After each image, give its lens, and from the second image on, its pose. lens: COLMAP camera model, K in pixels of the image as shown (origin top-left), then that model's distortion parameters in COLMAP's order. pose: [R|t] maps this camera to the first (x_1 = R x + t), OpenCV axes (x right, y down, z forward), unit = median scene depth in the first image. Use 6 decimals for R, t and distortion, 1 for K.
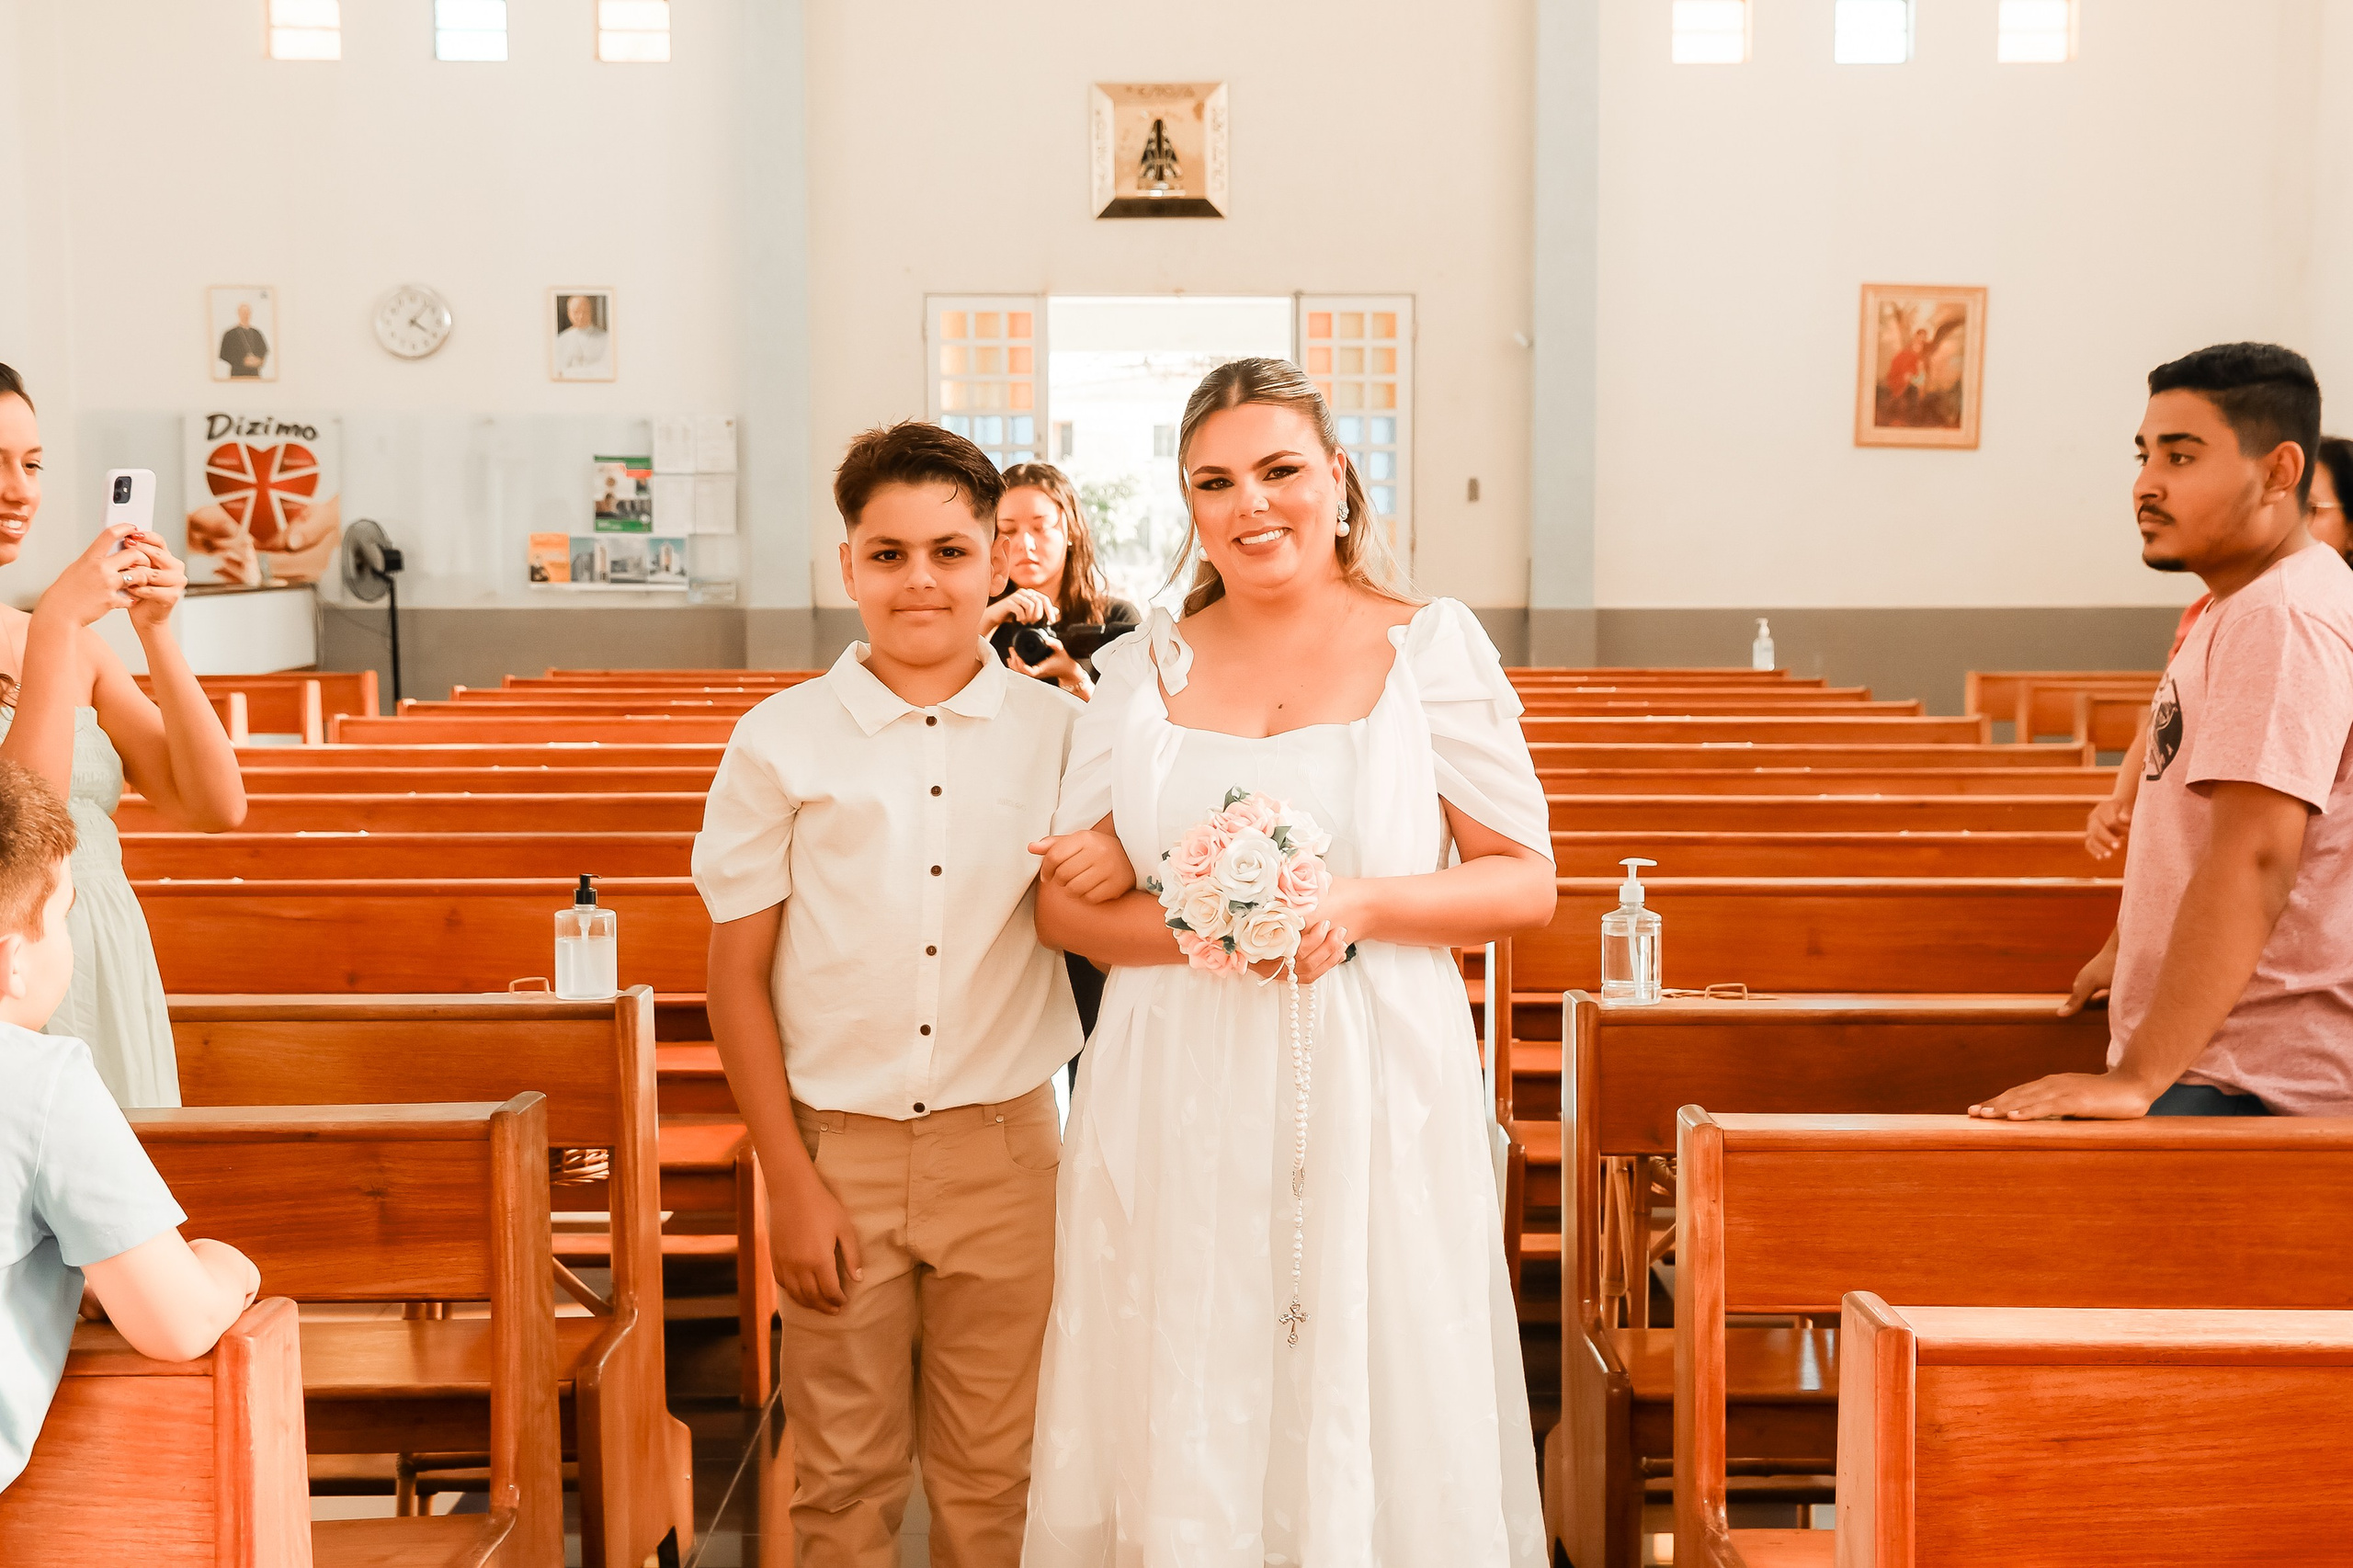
lens RADIAL K [[2767.3, 0, 1111.8], [0, 2767.3, 808.8], [0, 0, 1]] dist [-0.010021, -0.004681]
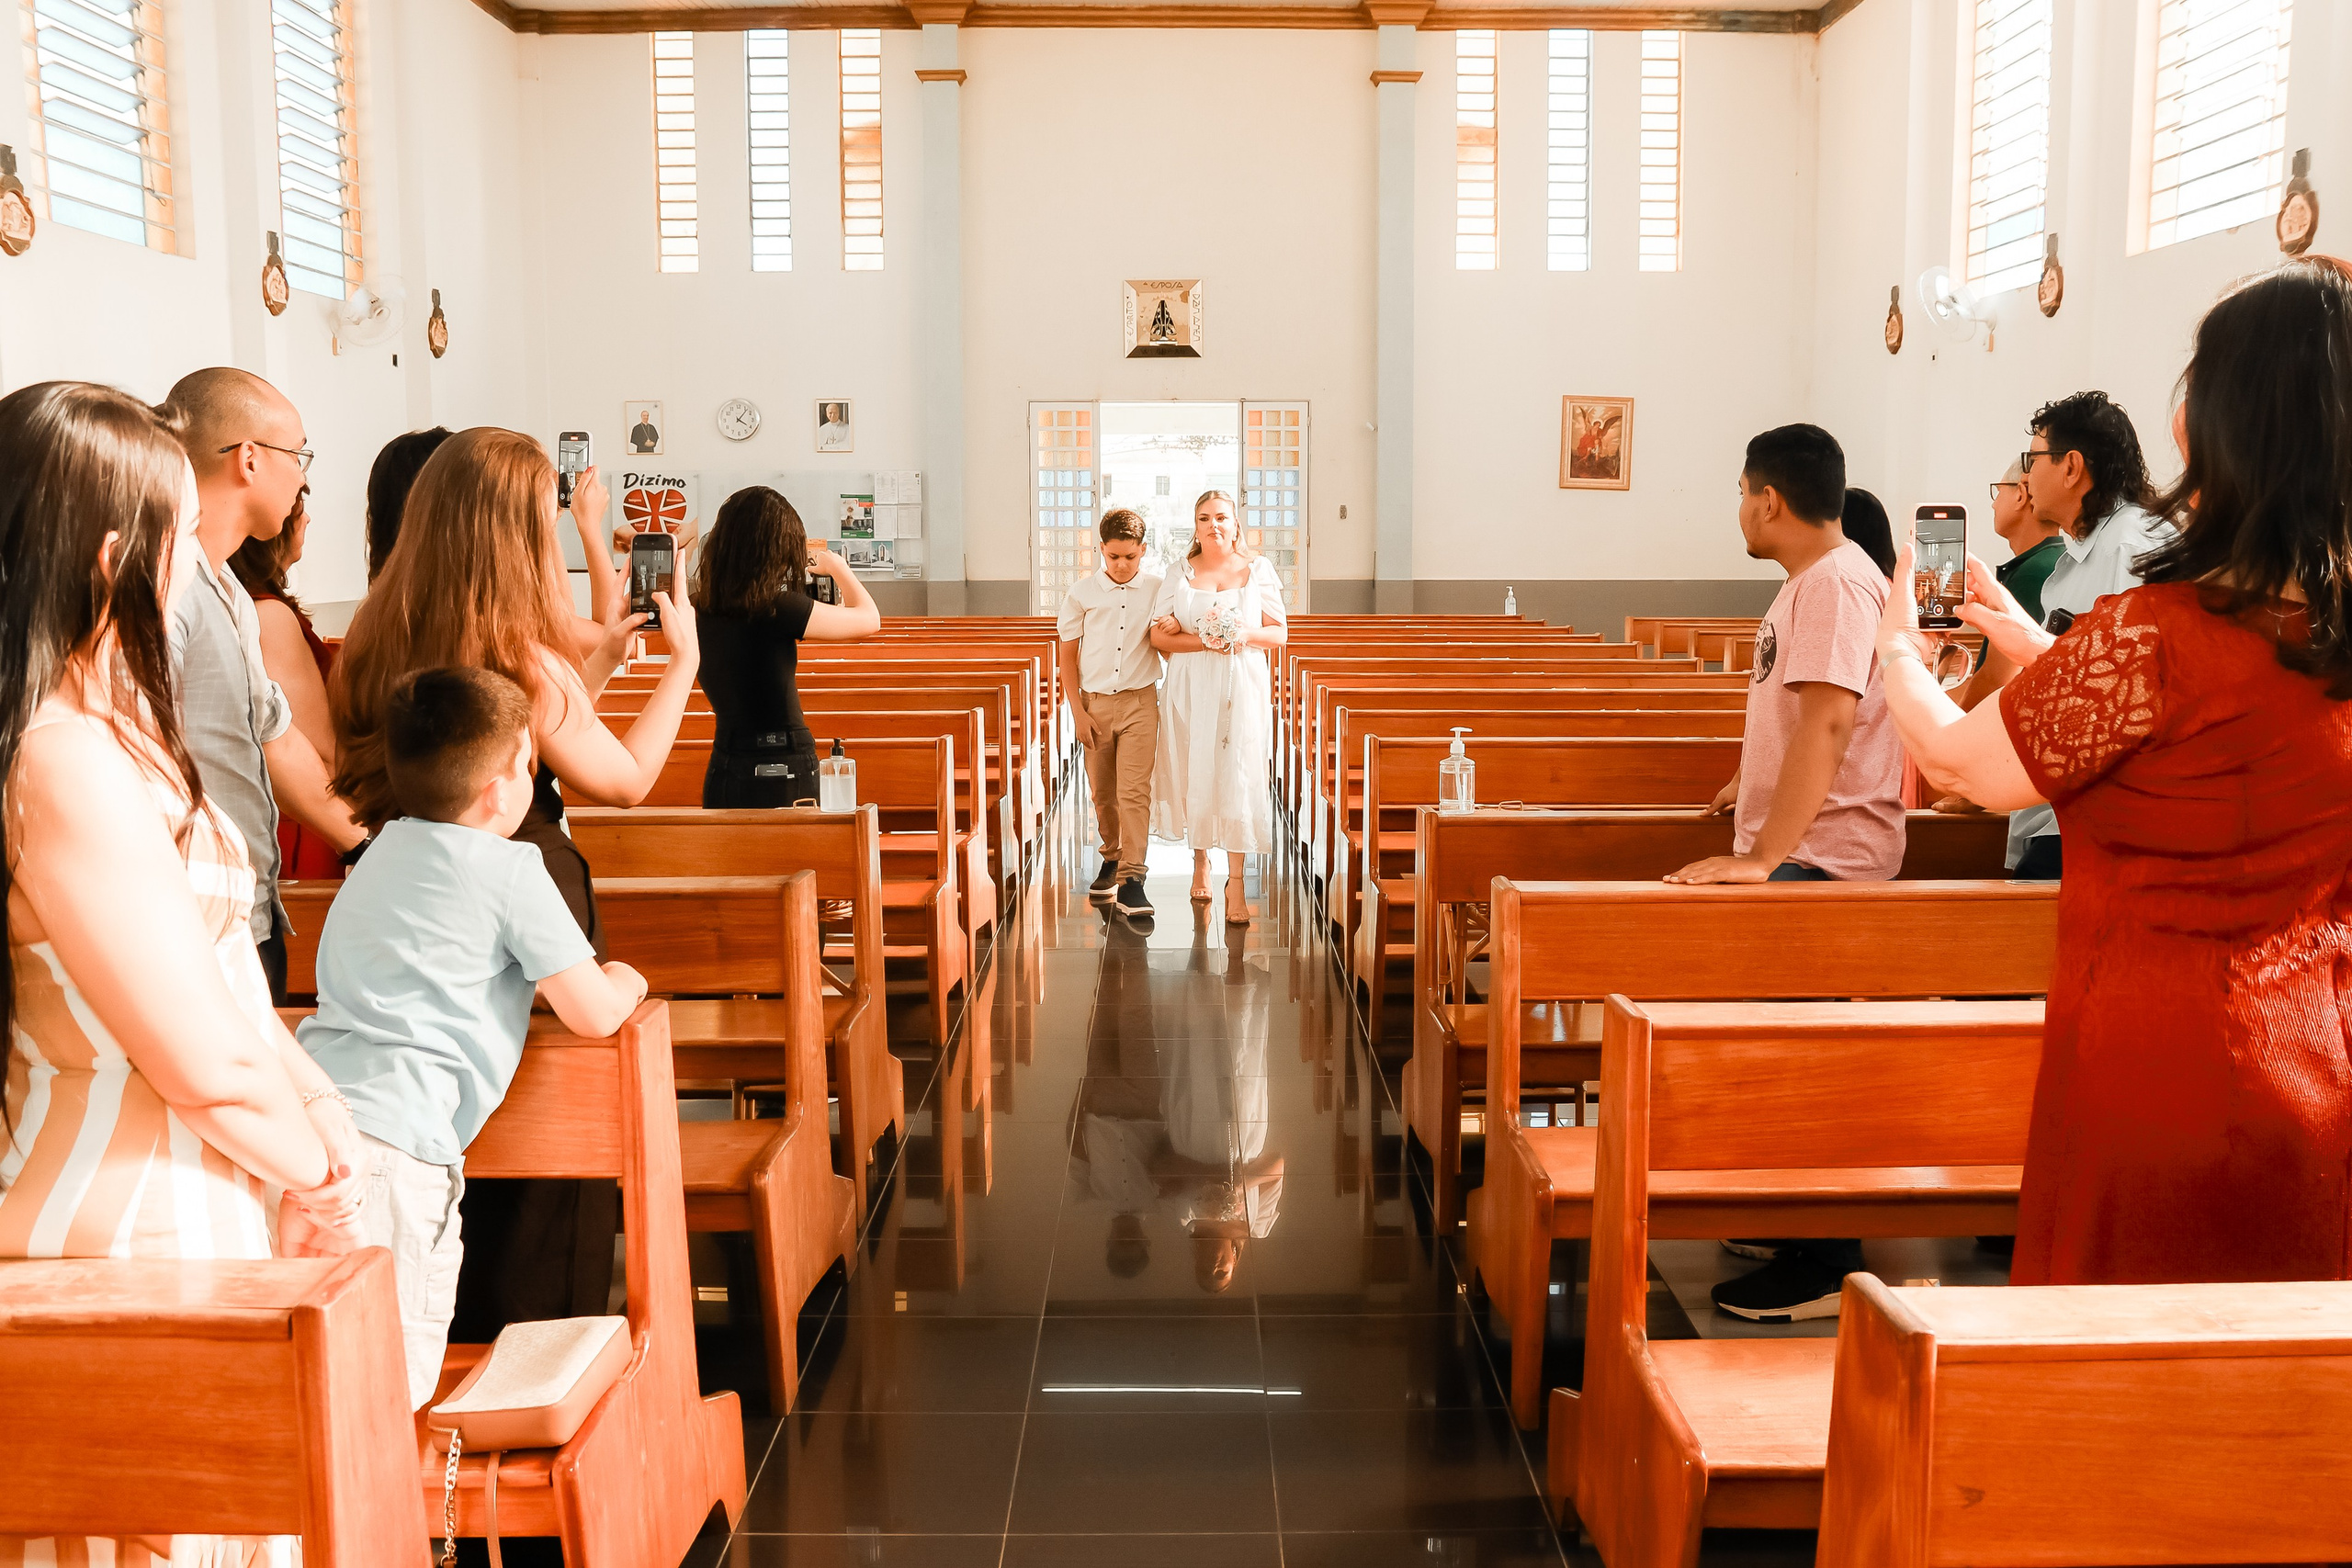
lens RADIAL K [[1792.1, 0, 1176.0], [0, 1792.1, 784.0], [0, 0, 1]] dist [-0.144310, 0.083617]
pose [[0.999998, -0.001788, -0.000024, 0.019496], [0.001788, 0.999023, 0.044160, 0.004918], [-0.000055, -0.044160, 0.999024, -0.104353]]
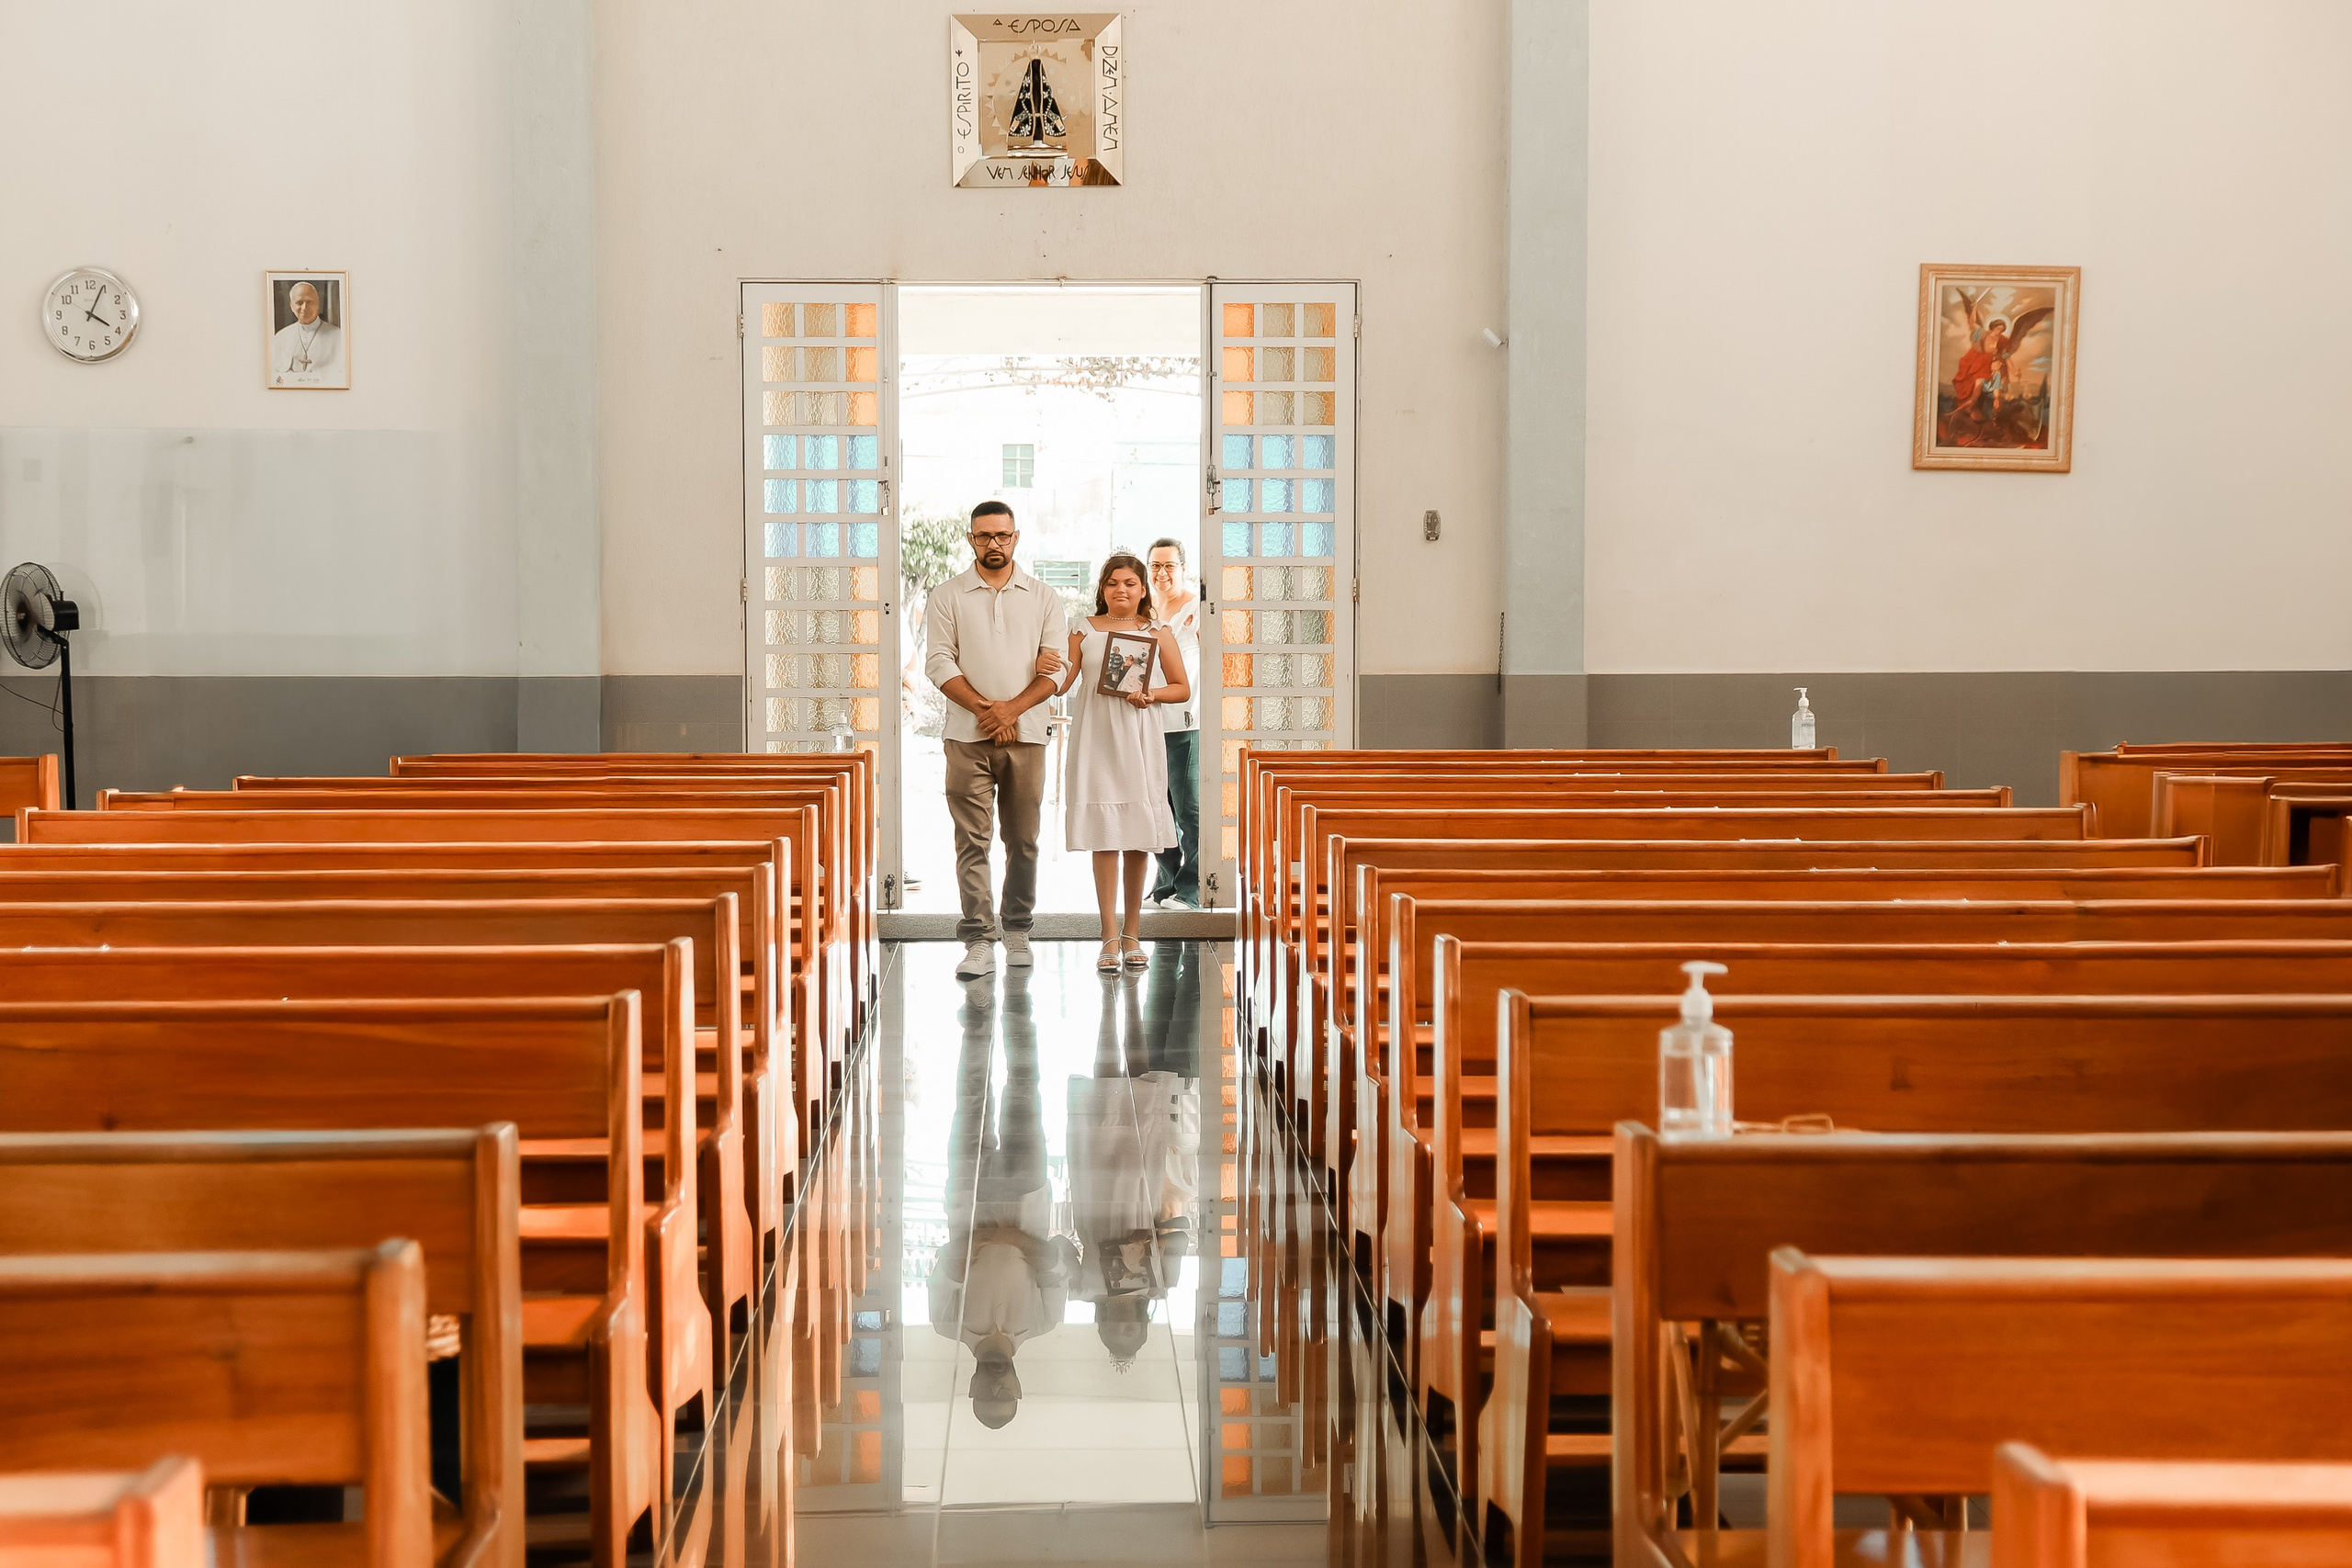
lens RADIAL K [[3023.2, 0, 1238.6], [0, 3023.2, 817.7], [0, 0, 1]] dist [0.032600, 0.034330]
pose [[0.999997, -0.001671, 0.001610, 0.057616], [0.001697, 0.999874, -0.015769, -0.014017], [-0.001583, 0.015771, 0.999874, 0.103305]]
